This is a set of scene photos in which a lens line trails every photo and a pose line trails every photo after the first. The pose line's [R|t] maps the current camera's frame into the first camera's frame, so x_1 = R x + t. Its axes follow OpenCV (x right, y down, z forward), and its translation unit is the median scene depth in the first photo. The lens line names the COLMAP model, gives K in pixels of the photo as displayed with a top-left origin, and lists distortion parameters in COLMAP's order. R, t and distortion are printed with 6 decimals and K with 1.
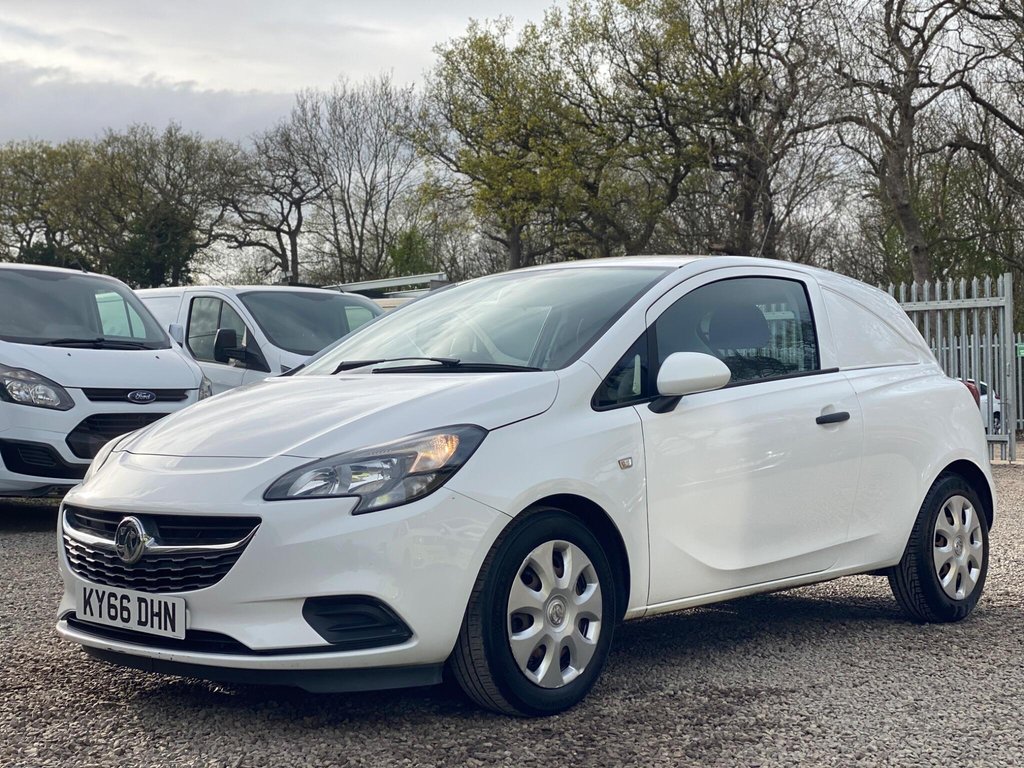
lens RADIAL K [[1519.2, 0, 511.6], [0, 1519.2, 431.5], [0, 0, 1]] dist [0.221294, -0.572290]
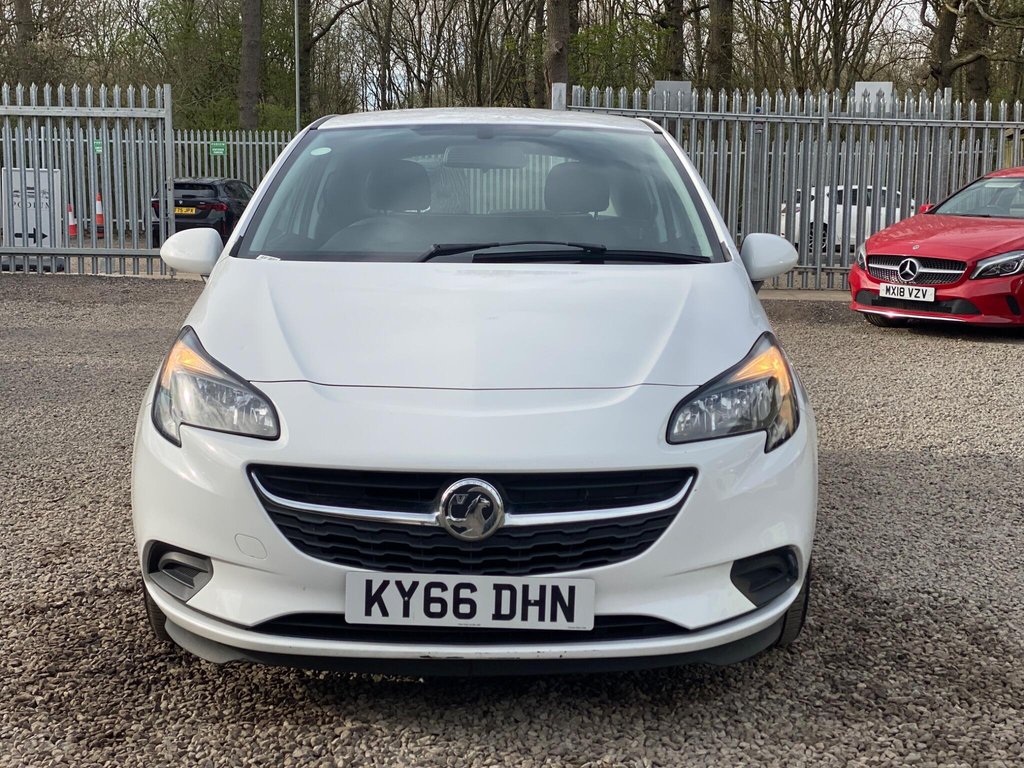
lens RADIAL K [[1519.2, 0, 511.6], [0, 1519.2, 431.5], [0, 0, 1]] dist [0.221294, -0.572290]
pose [[0.745783, -0.093948, 0.659532, -0.725407], [0.004120, 0.990638, 0.136455, -0.068604], [-0.666177, -0.099048, 0.739187, 0.451627]]
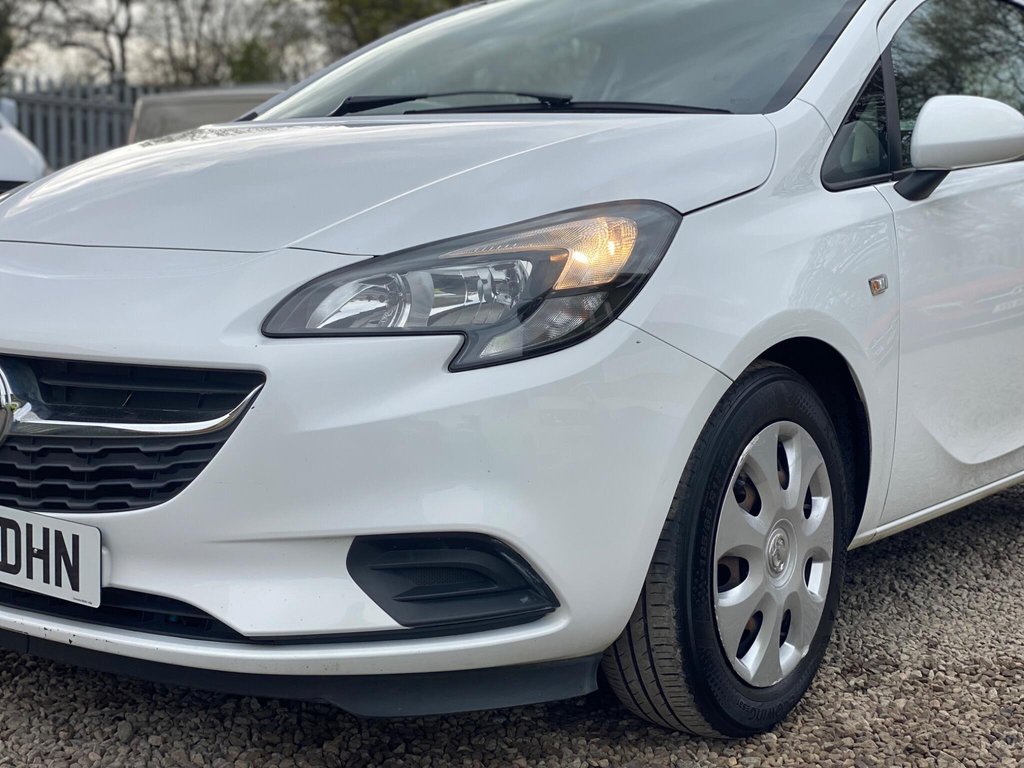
lens RADIAL K [[1519.2, 0, 511.6], [0, 1519.2, 431.5], [0, 0, 1]] dist [0.221294, -0.572290]
pose [[0.993770, 0.017424, 0.110081, -0.131491], [-0.029179, 0.993927, 0.106098, 0.019973], [-0.107564, -0.108649, 0.988244, 0.479661]]
